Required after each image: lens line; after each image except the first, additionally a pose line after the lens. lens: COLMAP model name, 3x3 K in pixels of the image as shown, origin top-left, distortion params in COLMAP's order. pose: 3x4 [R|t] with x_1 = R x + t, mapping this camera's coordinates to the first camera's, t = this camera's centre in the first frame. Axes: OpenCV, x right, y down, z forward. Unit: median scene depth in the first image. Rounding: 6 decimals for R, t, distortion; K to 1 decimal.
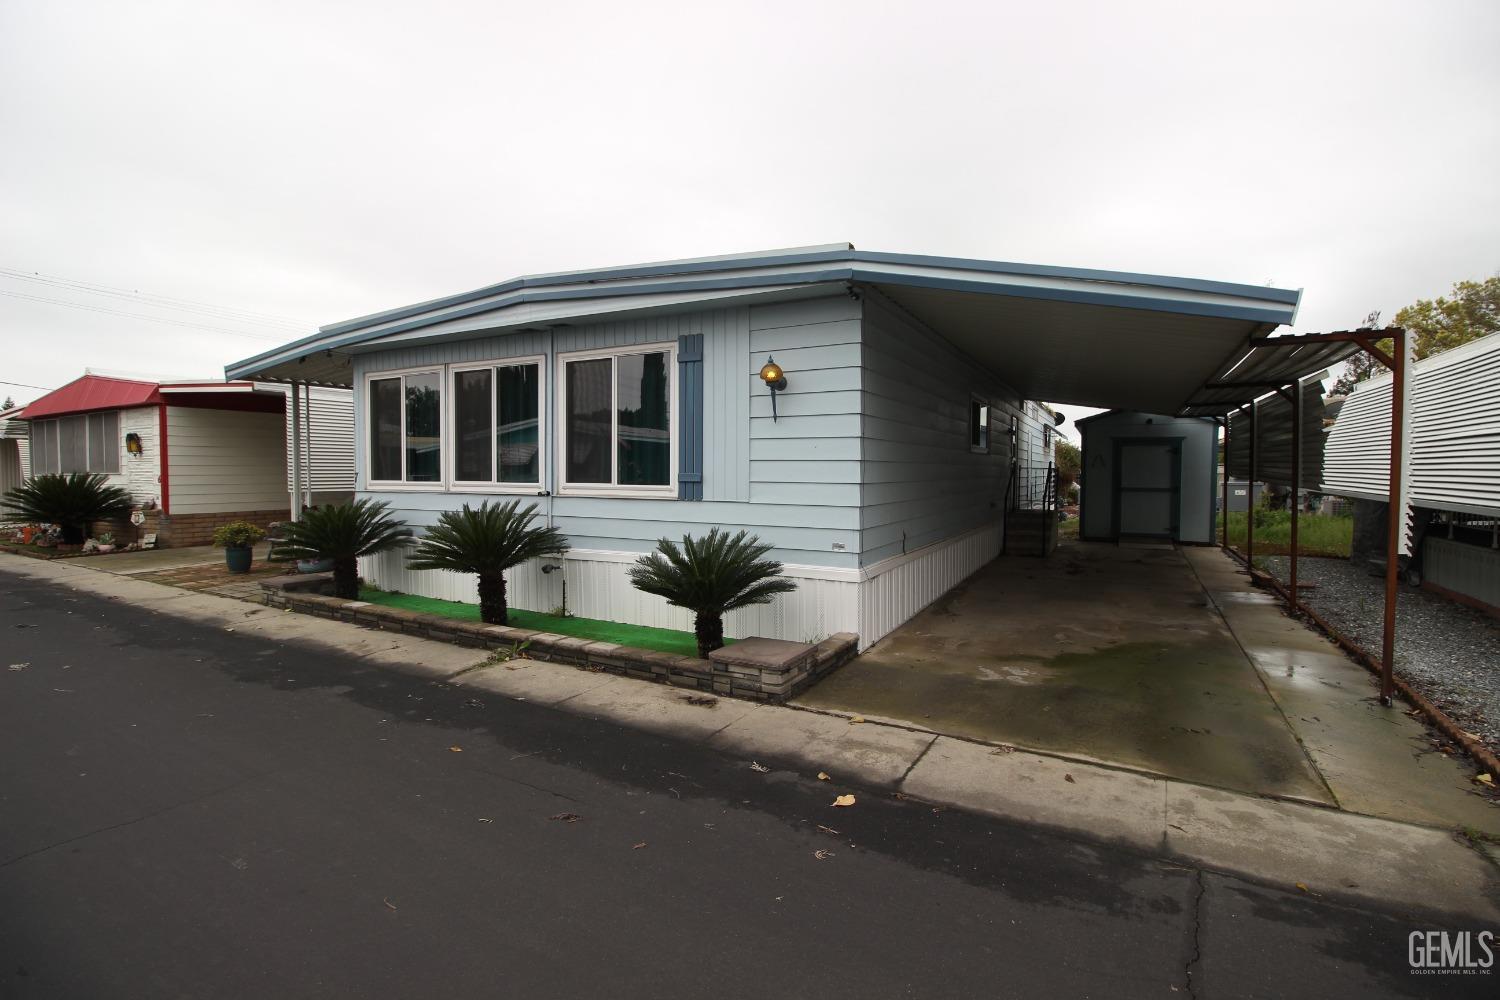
lens RADIAL K [[690.9, 0, 755.7], [0, 690.9, 505.2], [0, 0, 1]] dist [-0.015330, -0.003289]
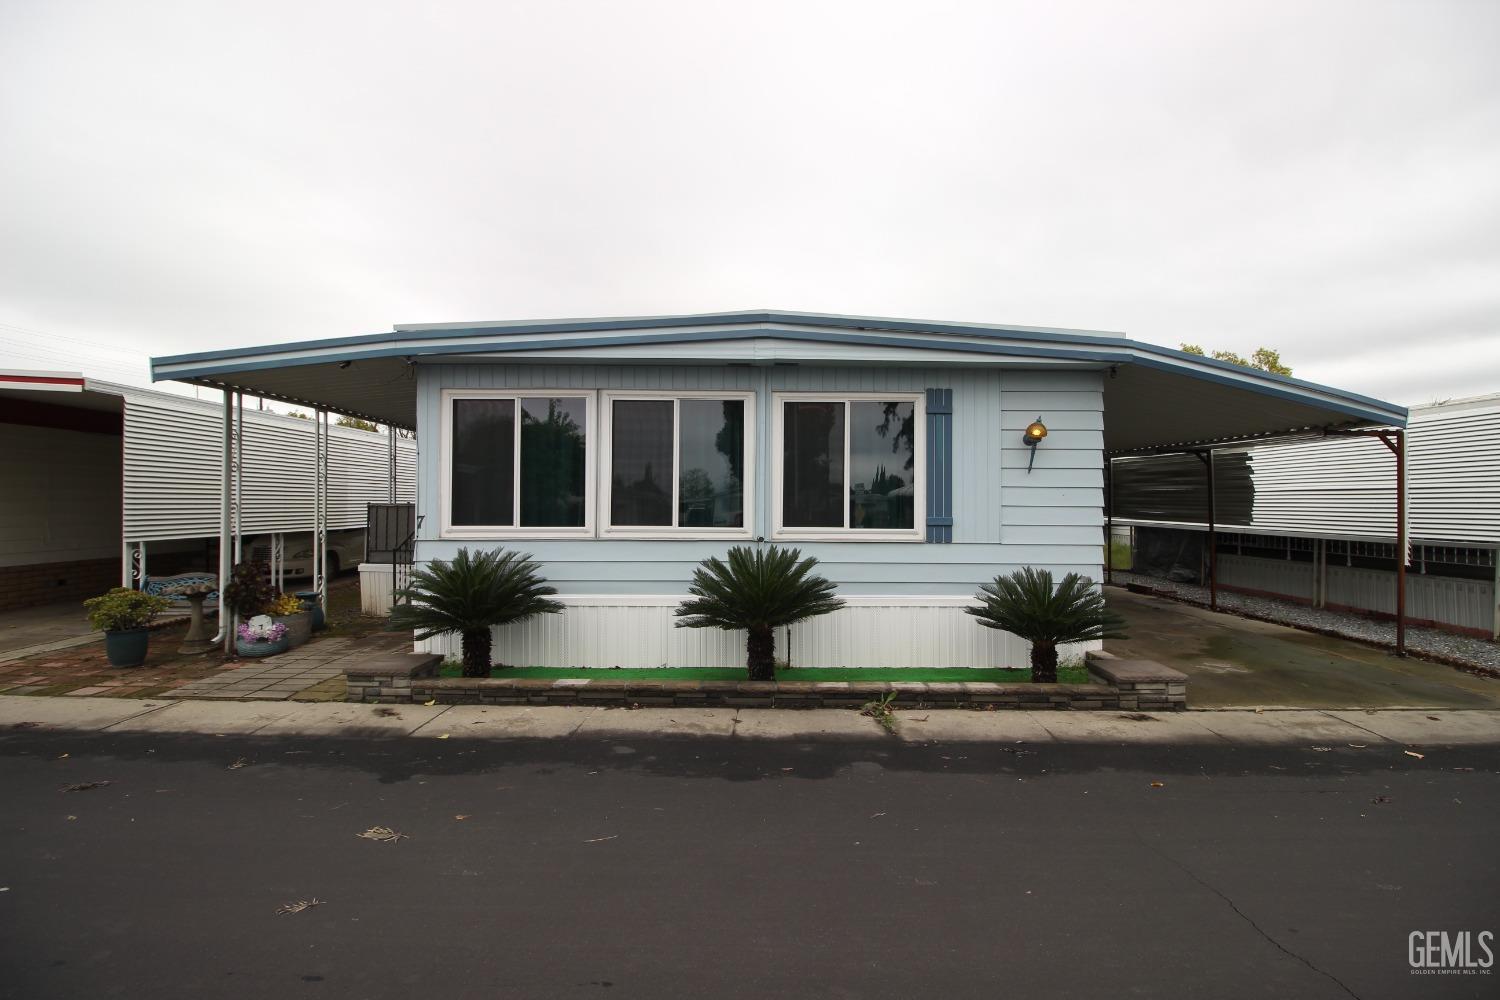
lens RADIAL K [[690.9, 0, 751.7], [0, 690.9, 501.7], [0, 0, 1]] dist [-0.015330, -0.003289]
pose [[0.880356, 0.005988, 0.474276, -0.861588], [0.020790, 0.998472, -0.051197, -0.021899], [-0.473858, 0.054931, 0.878886, 0.200956]]
